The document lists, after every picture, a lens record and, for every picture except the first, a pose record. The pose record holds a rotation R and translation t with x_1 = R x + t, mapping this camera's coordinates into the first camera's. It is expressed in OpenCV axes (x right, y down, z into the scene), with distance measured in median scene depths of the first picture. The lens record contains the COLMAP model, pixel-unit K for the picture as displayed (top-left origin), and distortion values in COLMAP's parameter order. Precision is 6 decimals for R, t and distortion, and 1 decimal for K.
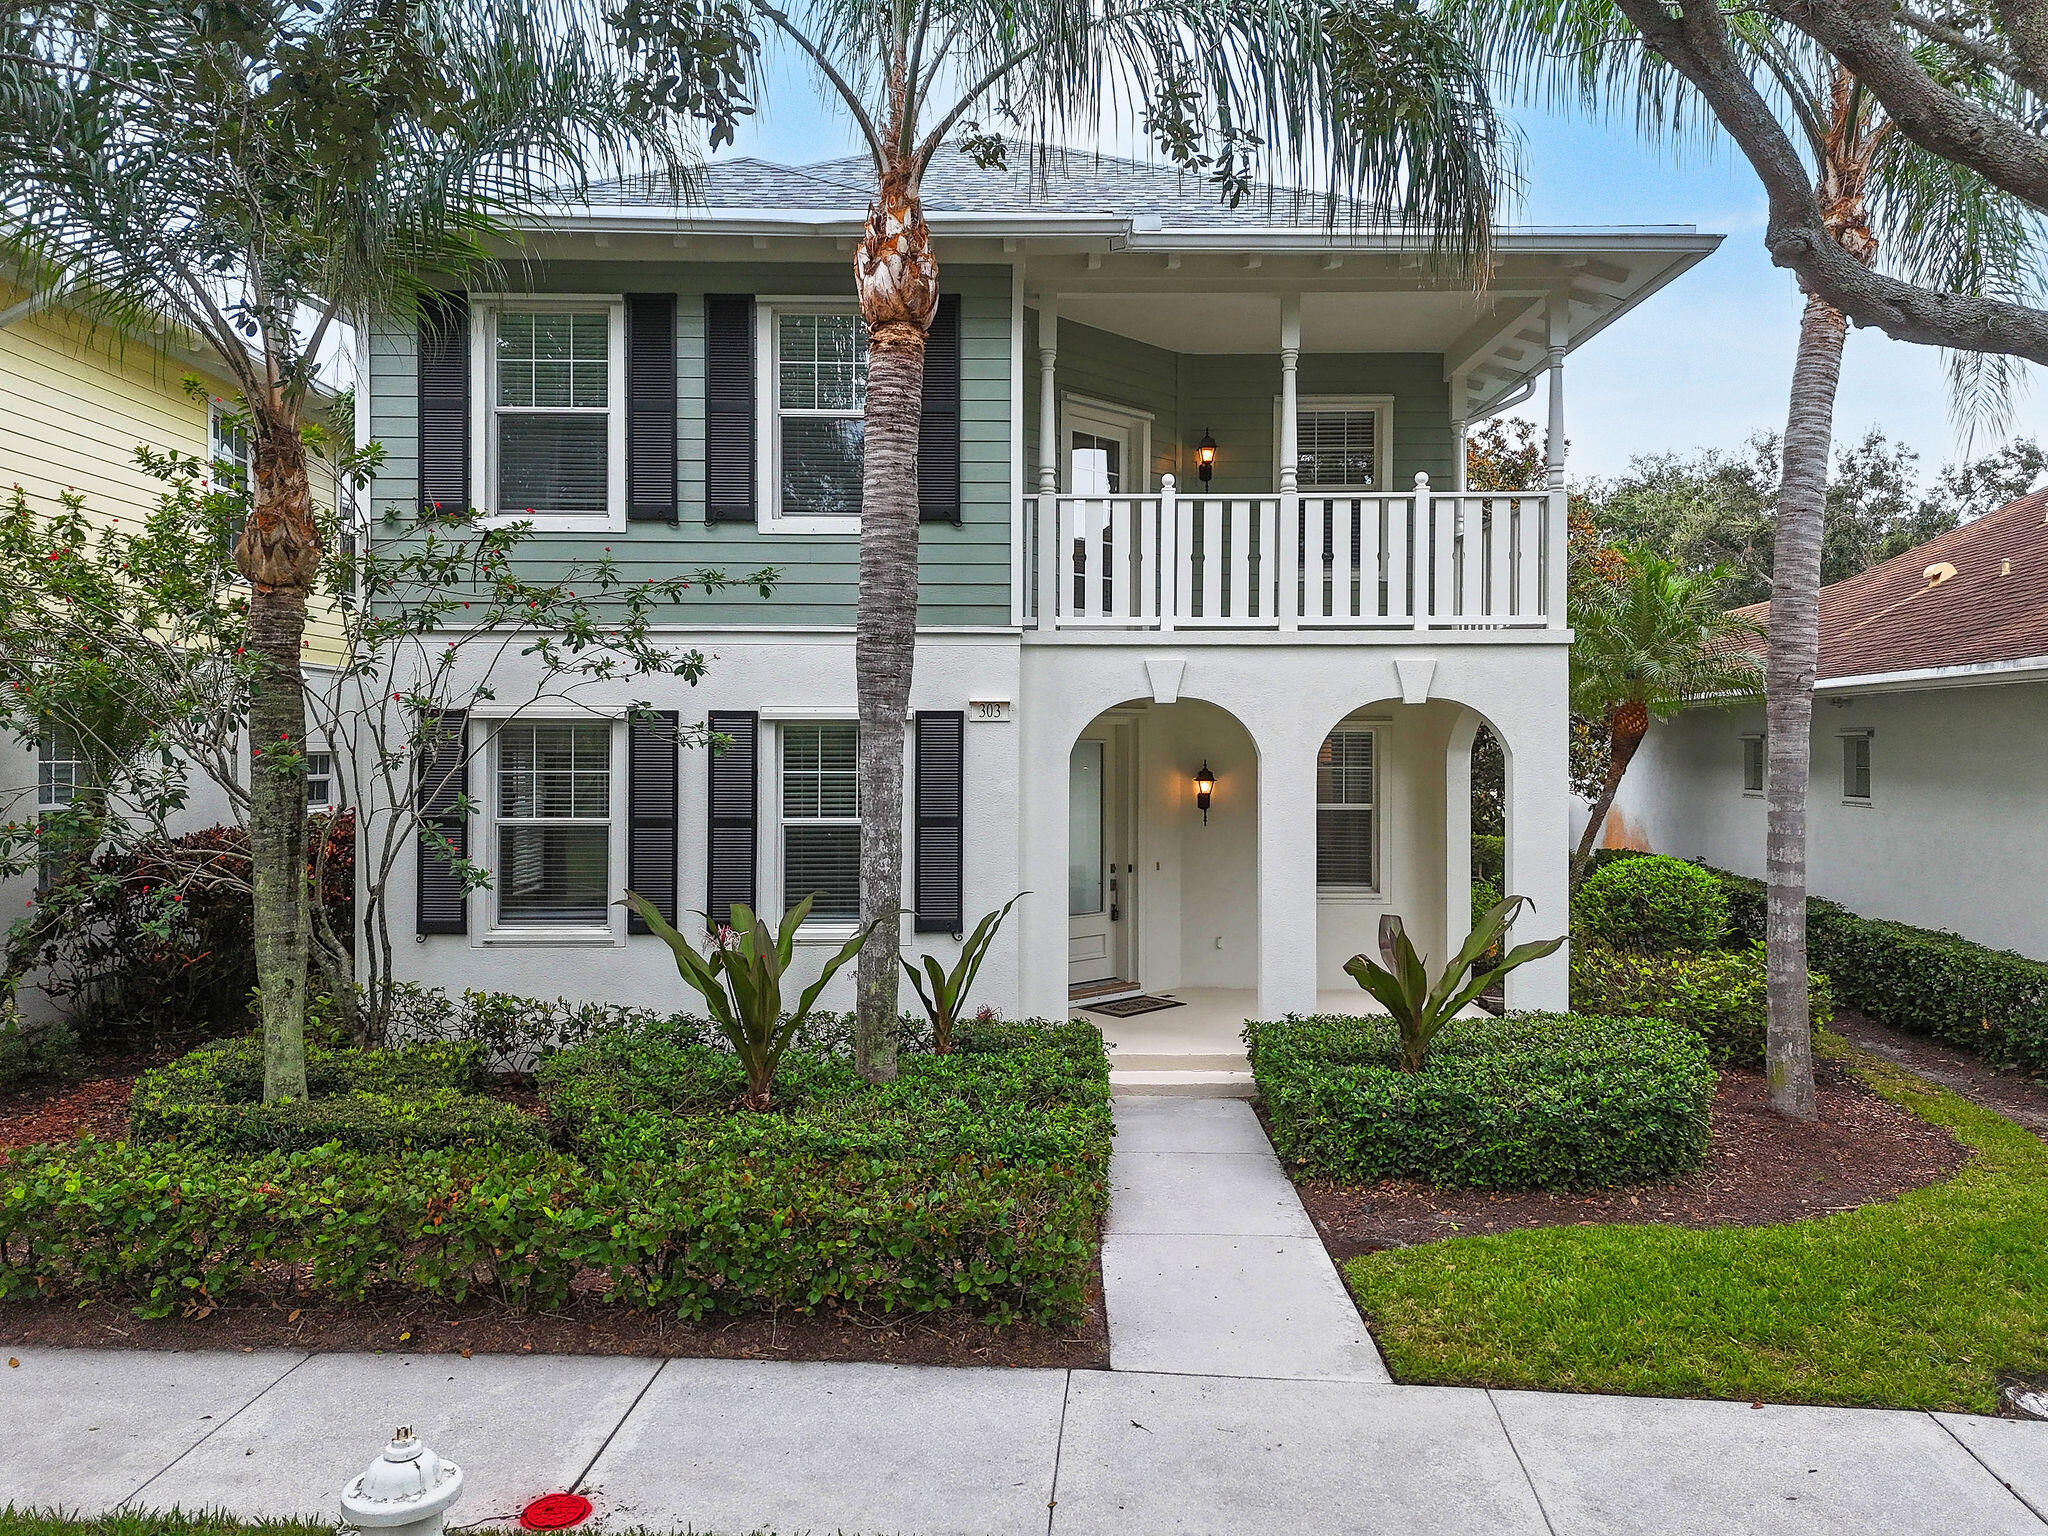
lens RADIAL K [[1521.7, 0, 1024.0], [0, 1521.7, 768.0], [0, 0, 1]] dist [0.065035, -0.001702]
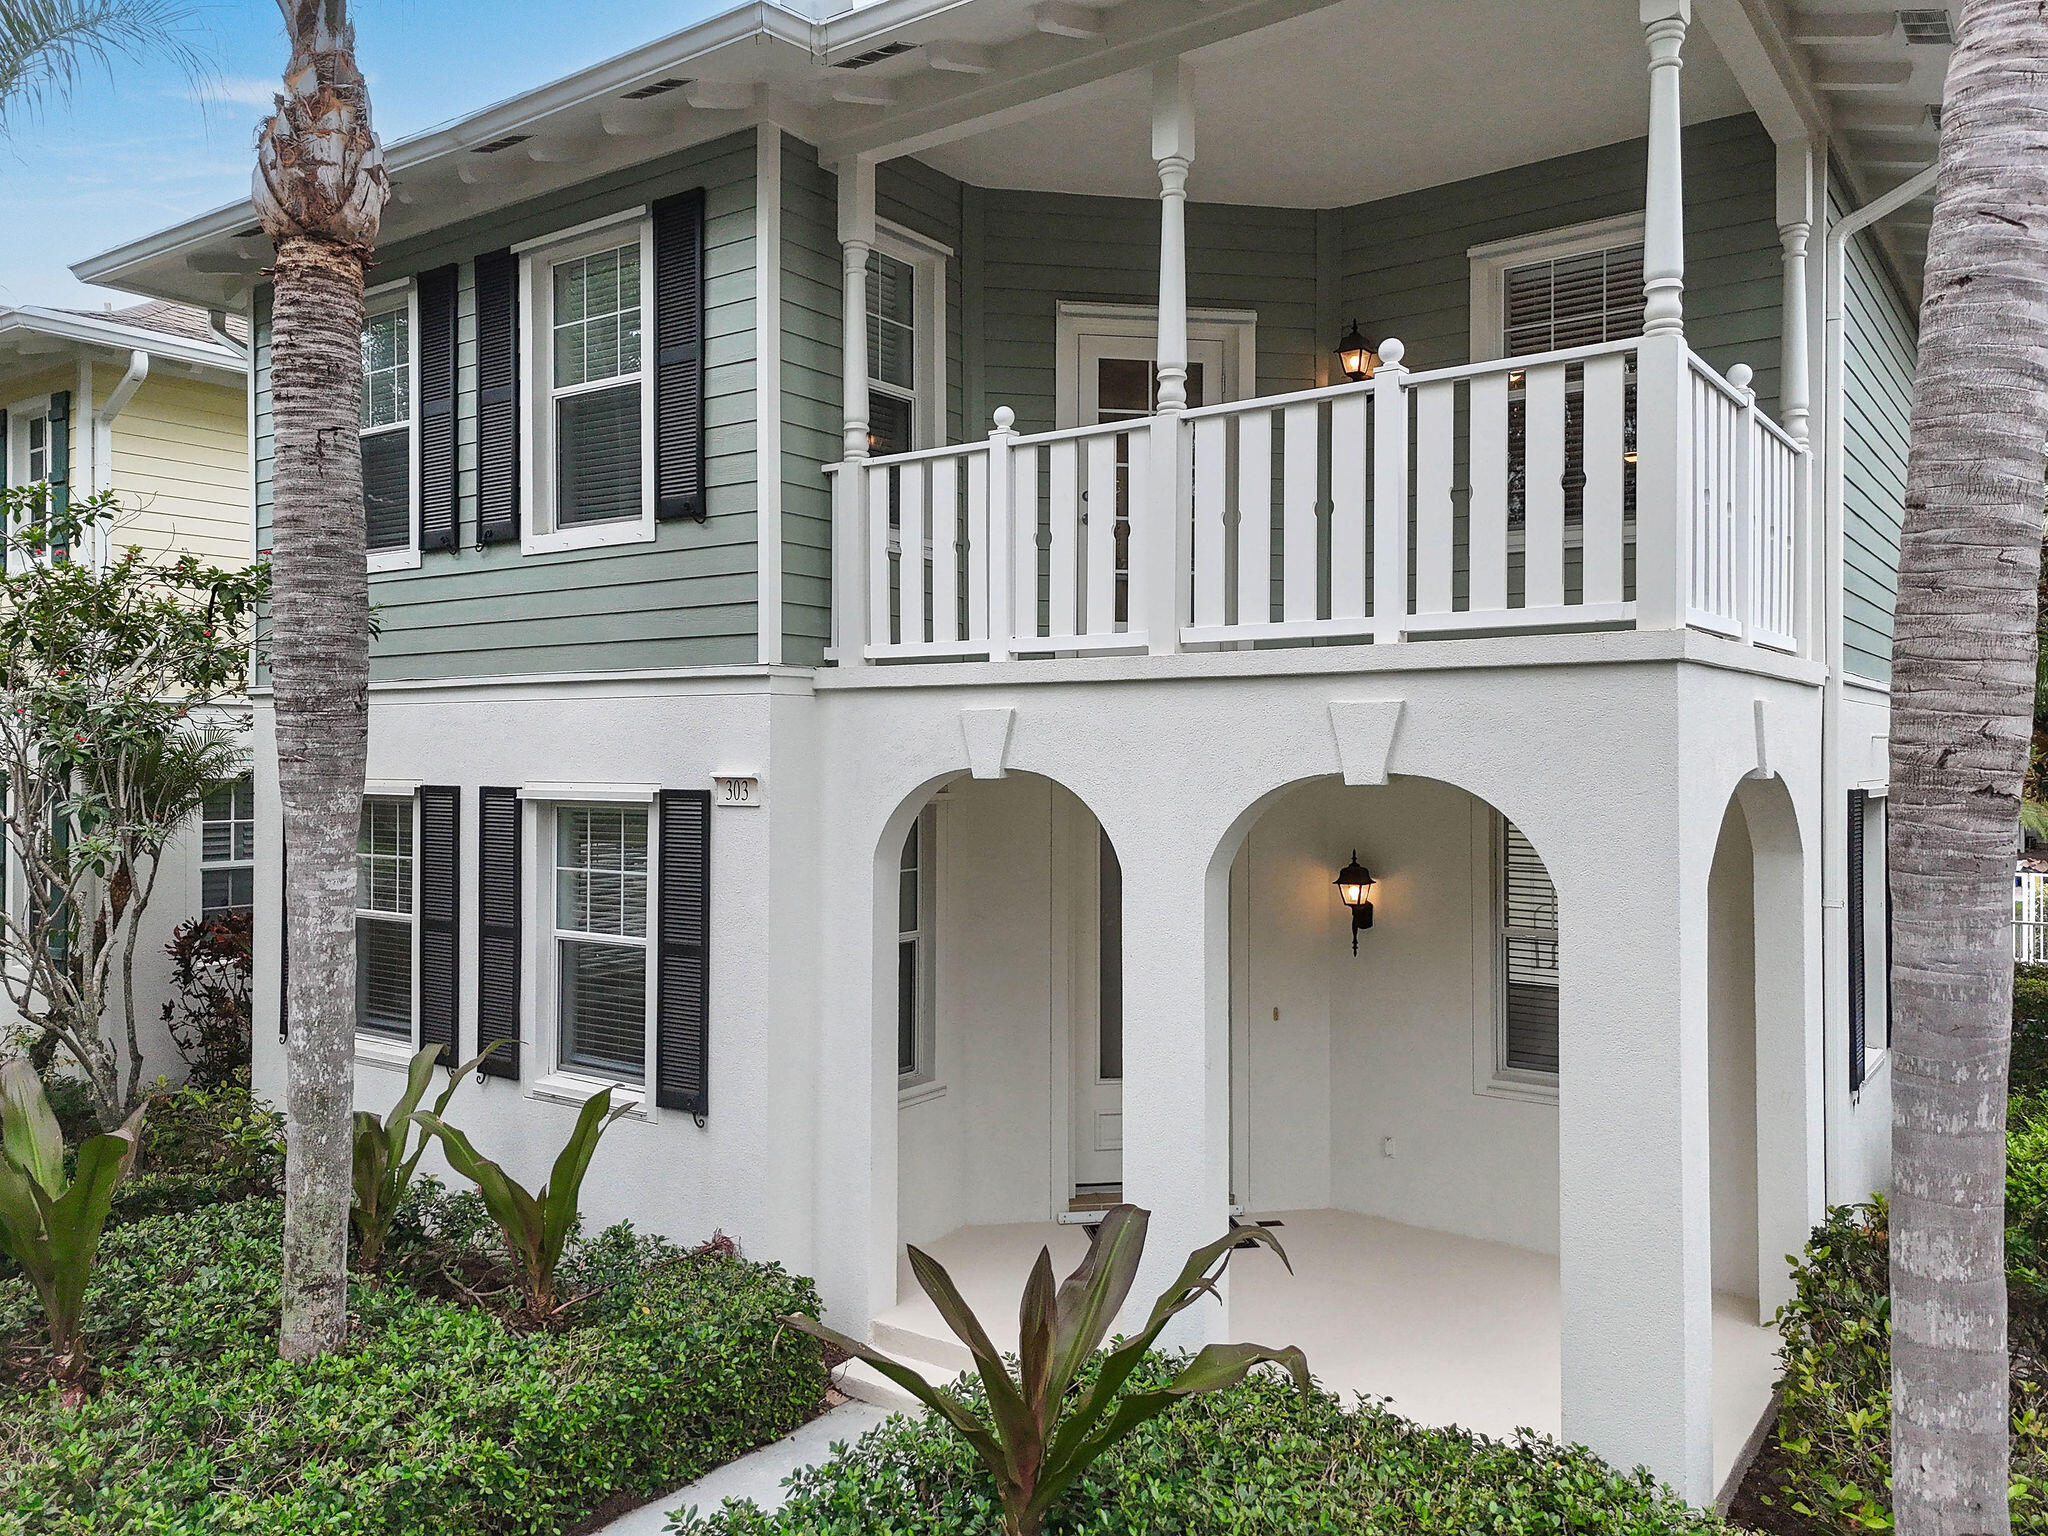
lens RADIAL K [[1521.7, 0, 1024.0], [0, 1521.7, 768.0], [0, 0, 1]] dist [0.065035, -0.001702]
pose [[0.810319, 0.005183, -0.585965, 0.479095], [-0.006973, 0.999975, -0.000798, -0.047876], [0.585947, 0.004732, 0.810336, 0.521053]]
